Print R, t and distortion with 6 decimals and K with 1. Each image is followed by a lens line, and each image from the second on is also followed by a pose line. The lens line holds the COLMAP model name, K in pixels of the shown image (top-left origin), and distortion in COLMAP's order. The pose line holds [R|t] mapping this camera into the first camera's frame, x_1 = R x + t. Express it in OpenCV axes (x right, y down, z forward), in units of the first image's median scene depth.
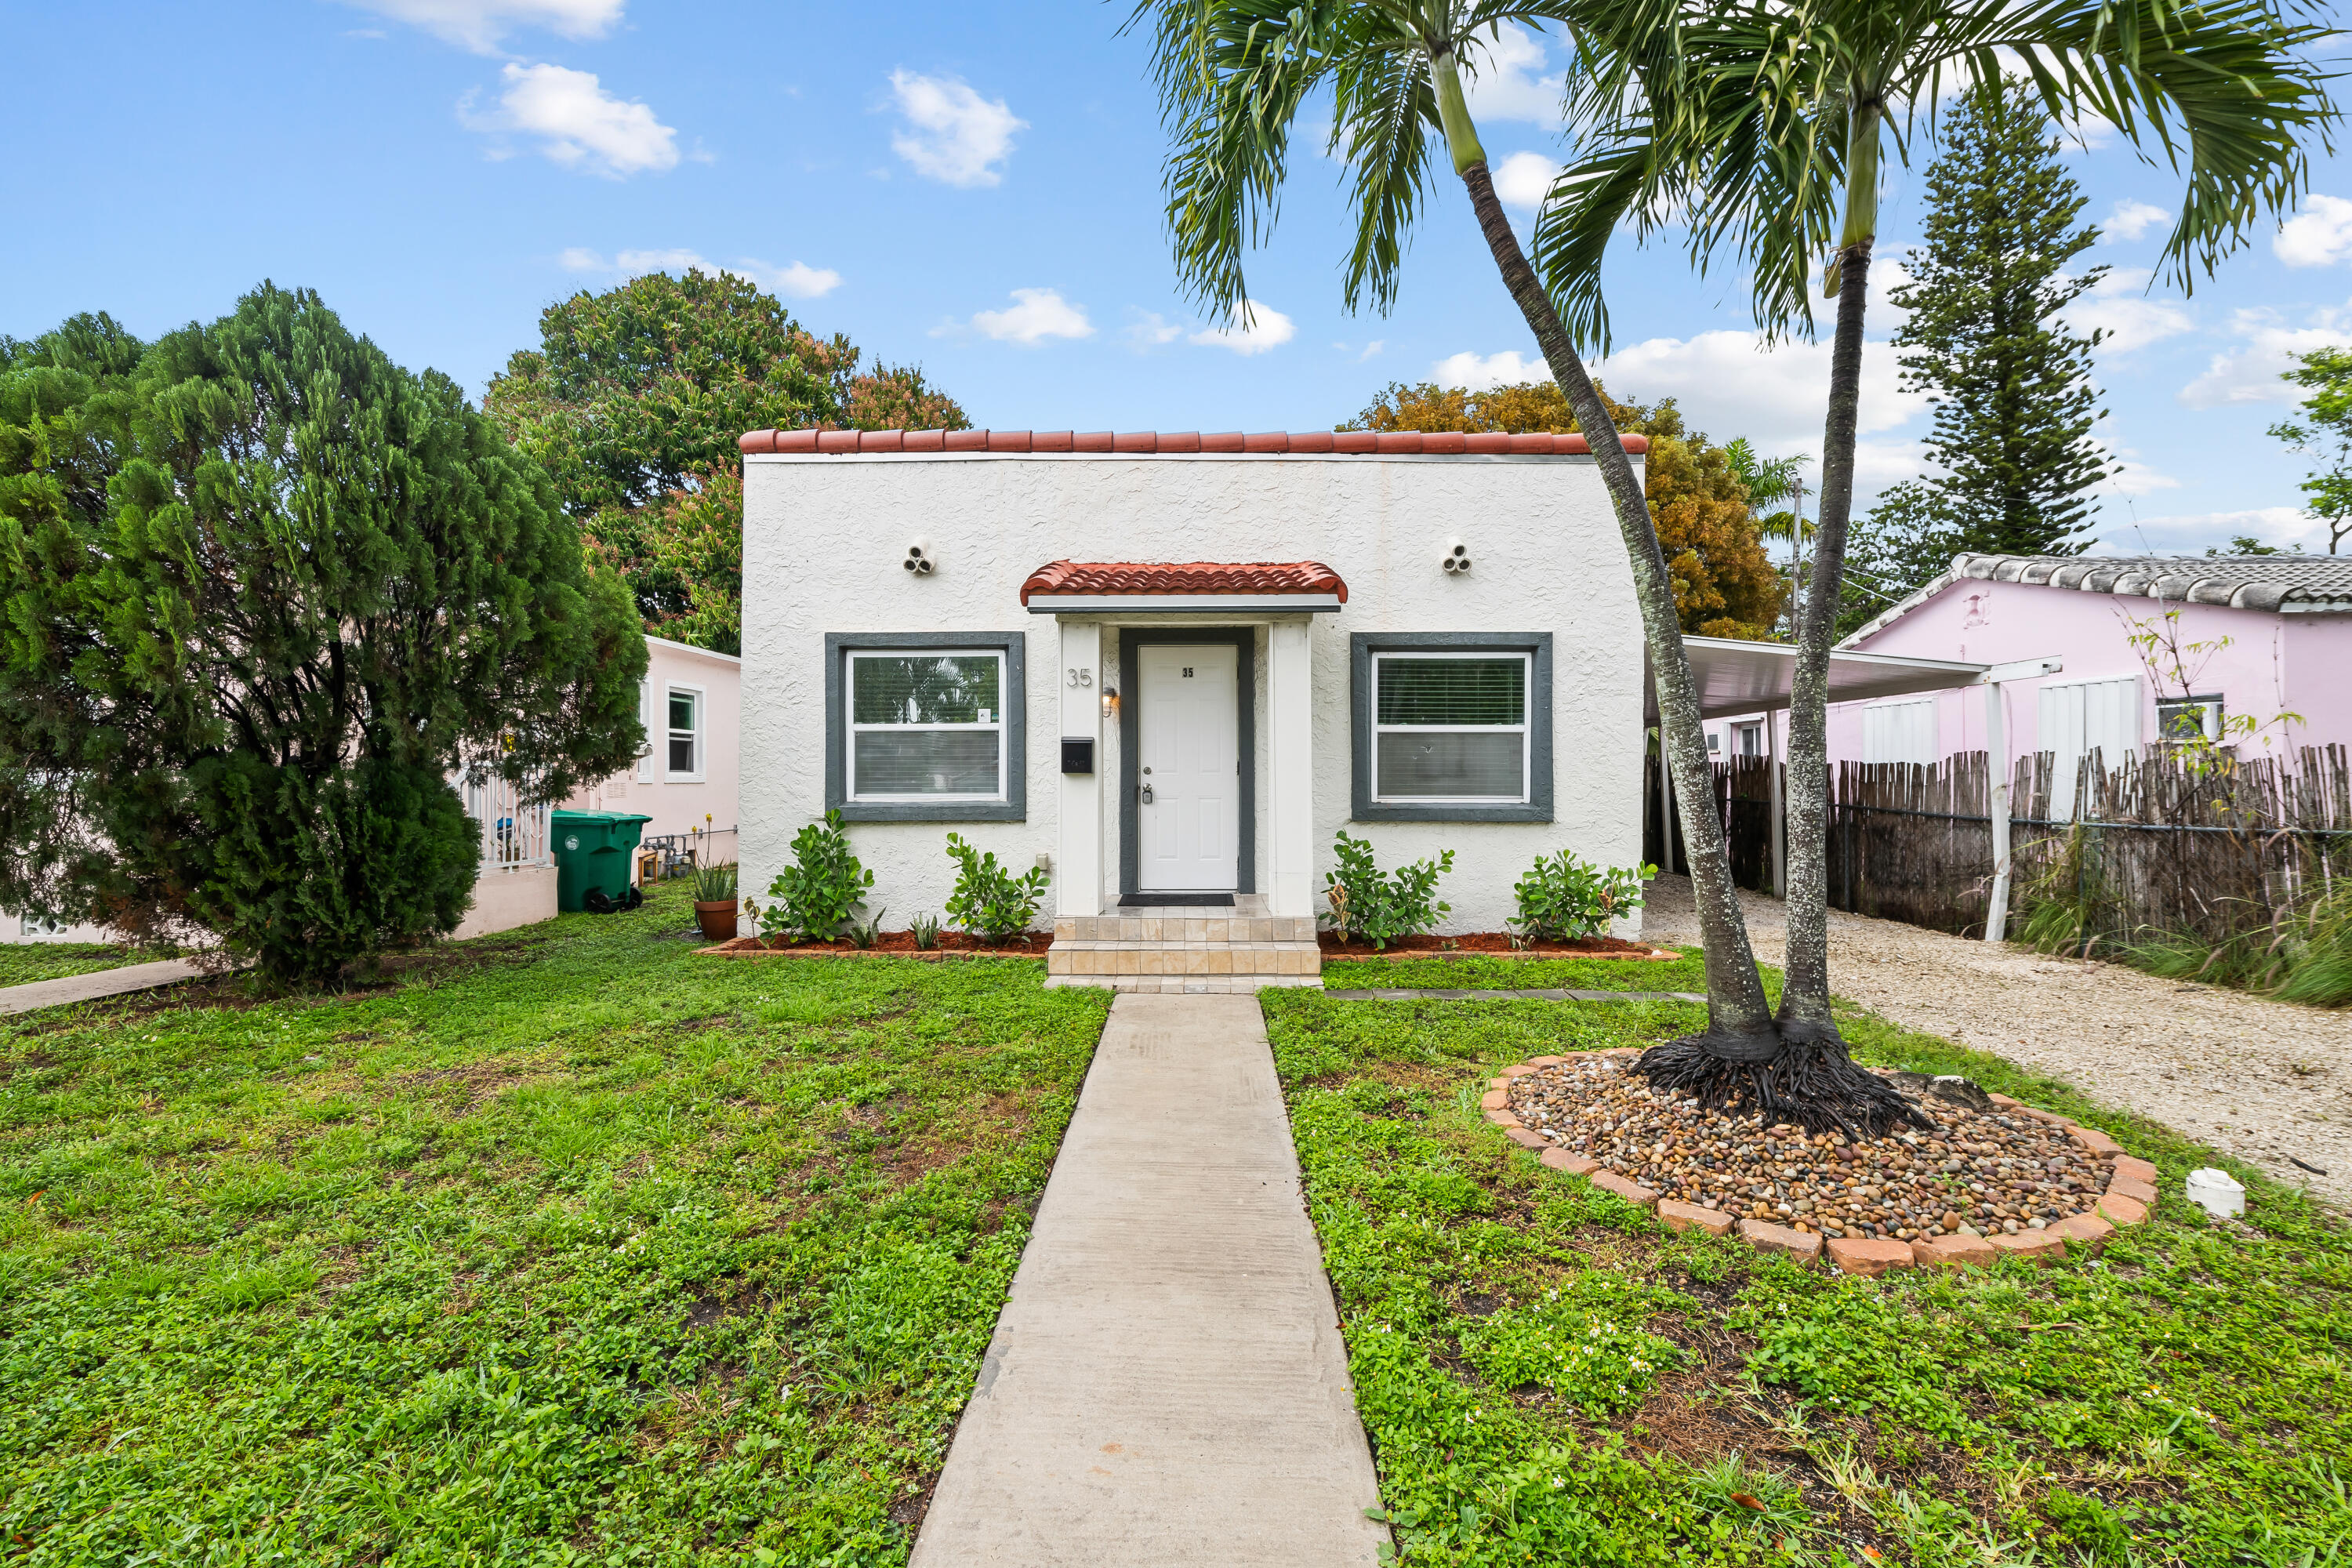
lens RADIAL K [[966.4, 0, 1181.2], [0, 966.4, 782.5], [0, 0, 1]] dist [-0.004043, 0.000209]
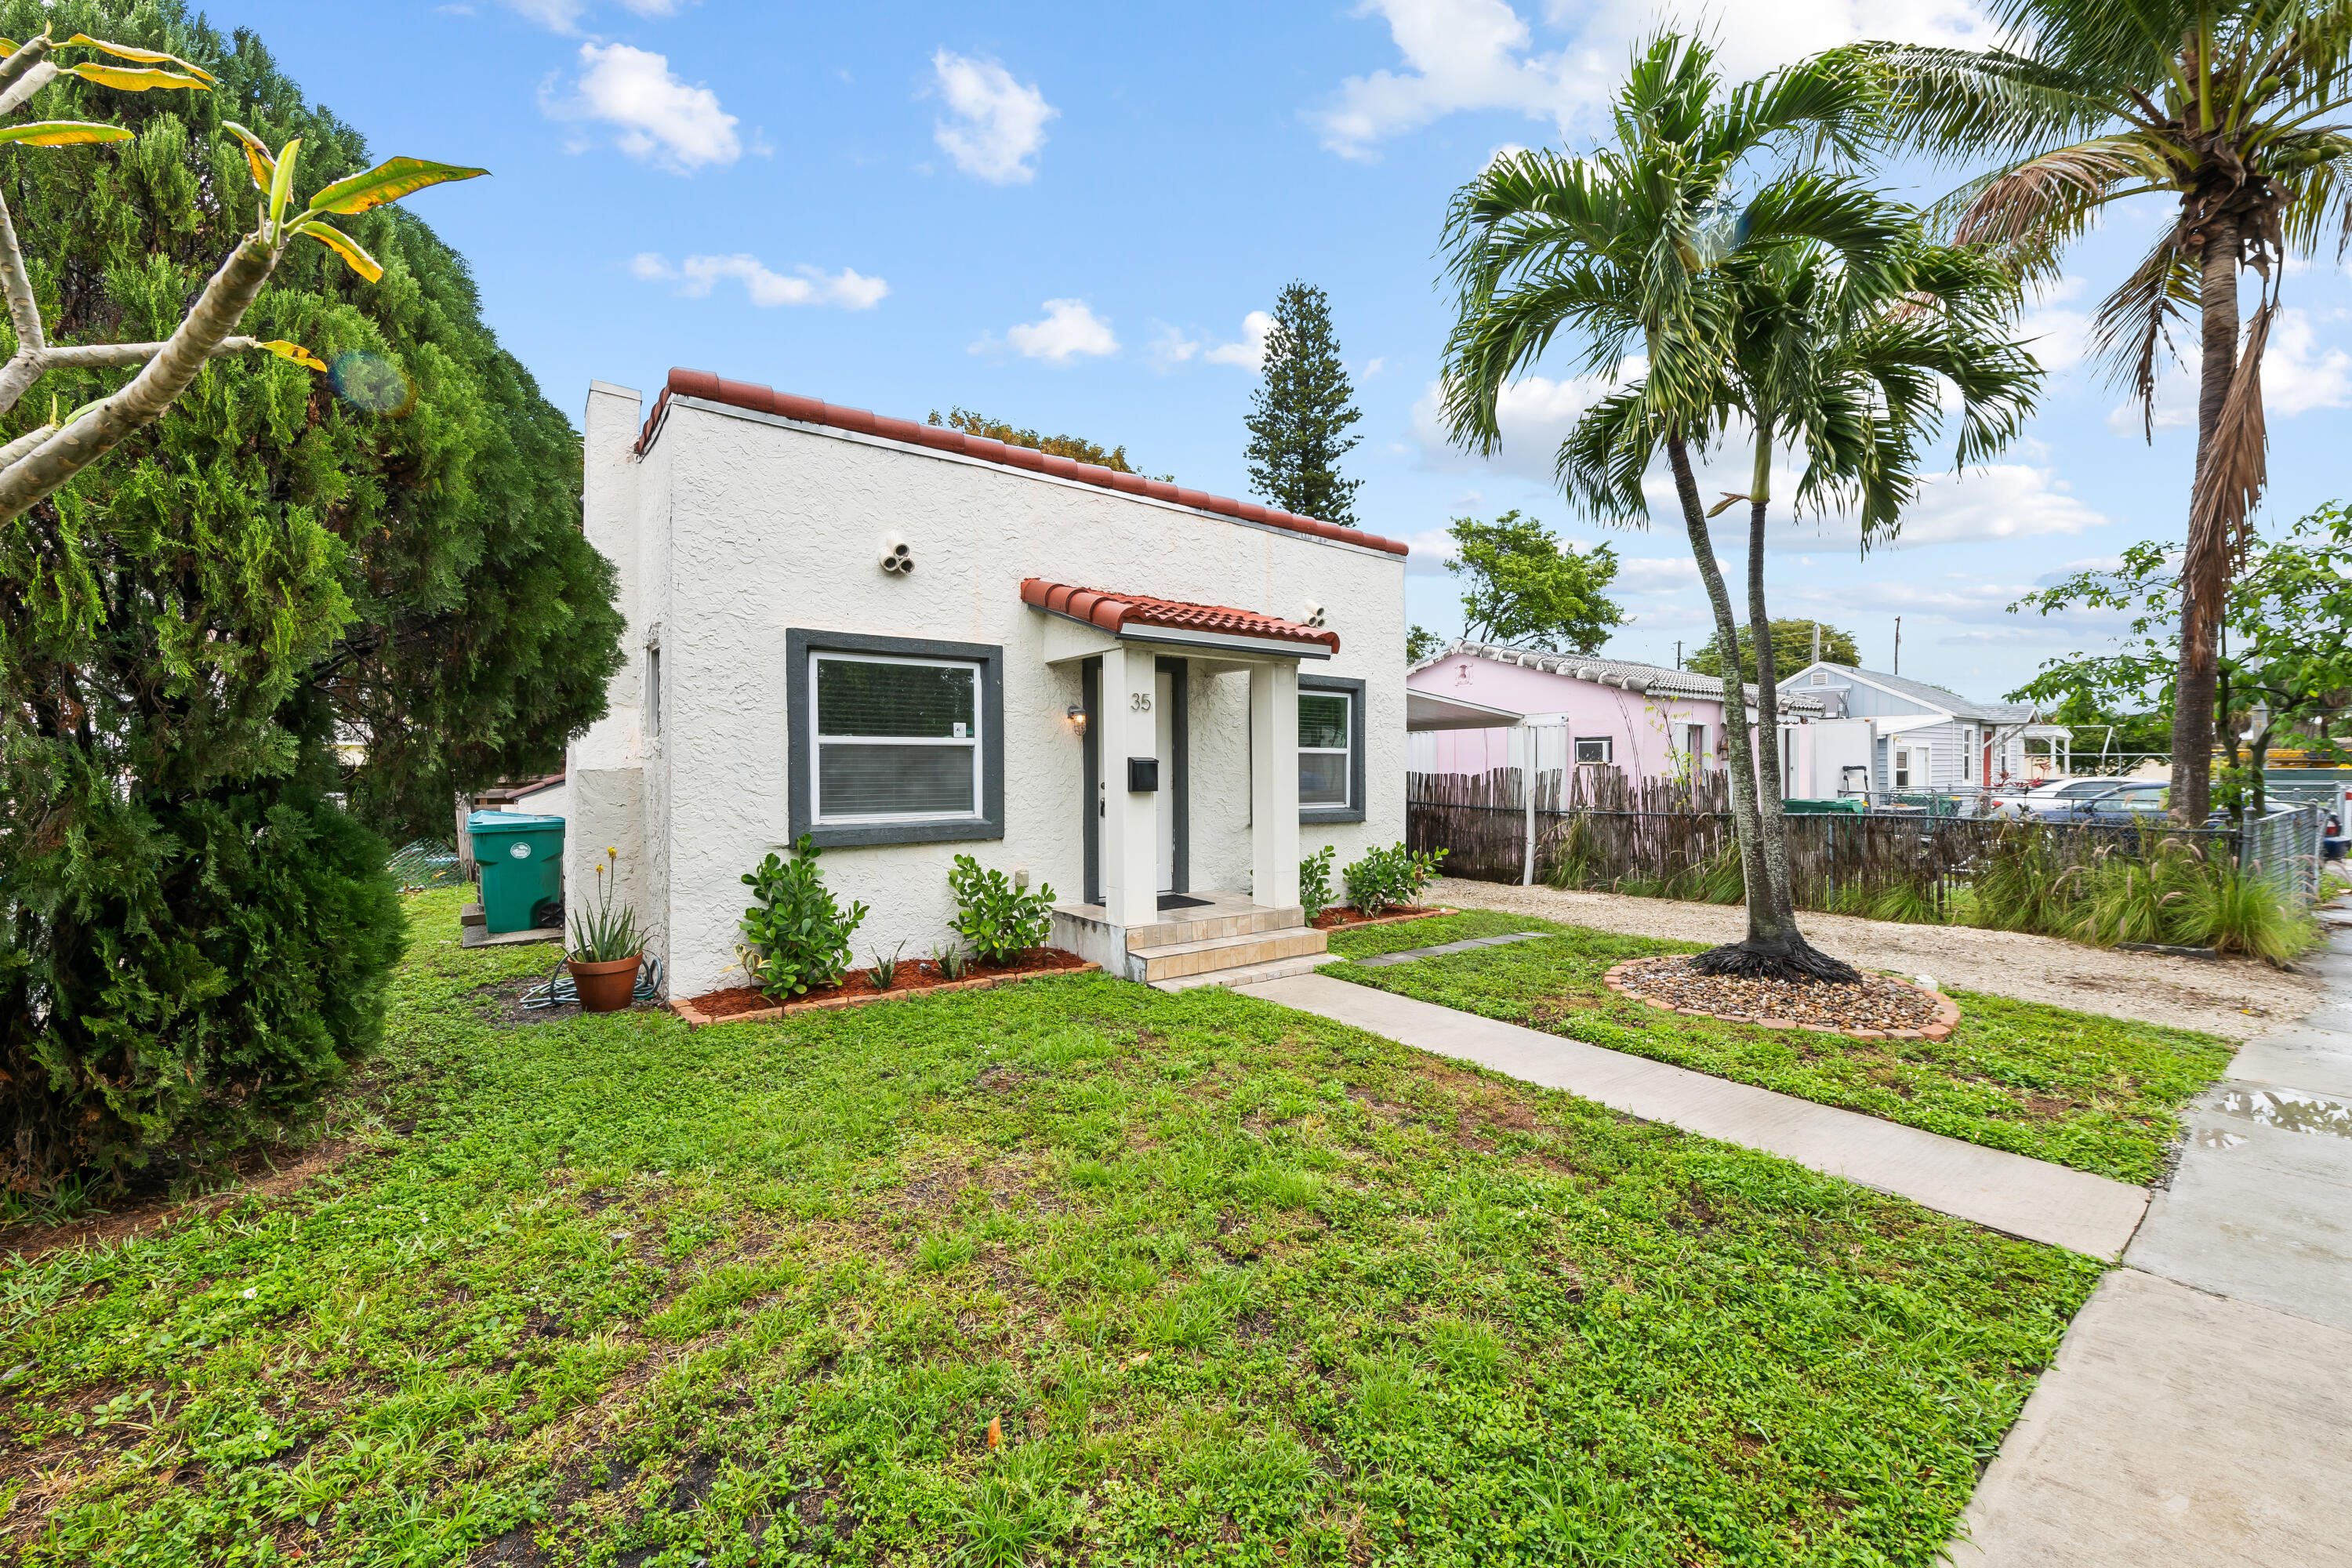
lens RADIAL K [[927.7, 0, 1178.7], [0, 927.7, 776.5], [0, 0, 1]] dist [0.002126, -0.003905]
pose [[0.787172, -0.003823, 0.616722, -0.598900], [0.005648, 0.999984, -0.001010, -0.021259], [-0.616708, 0.004278, 0.787181, 0.146013]]
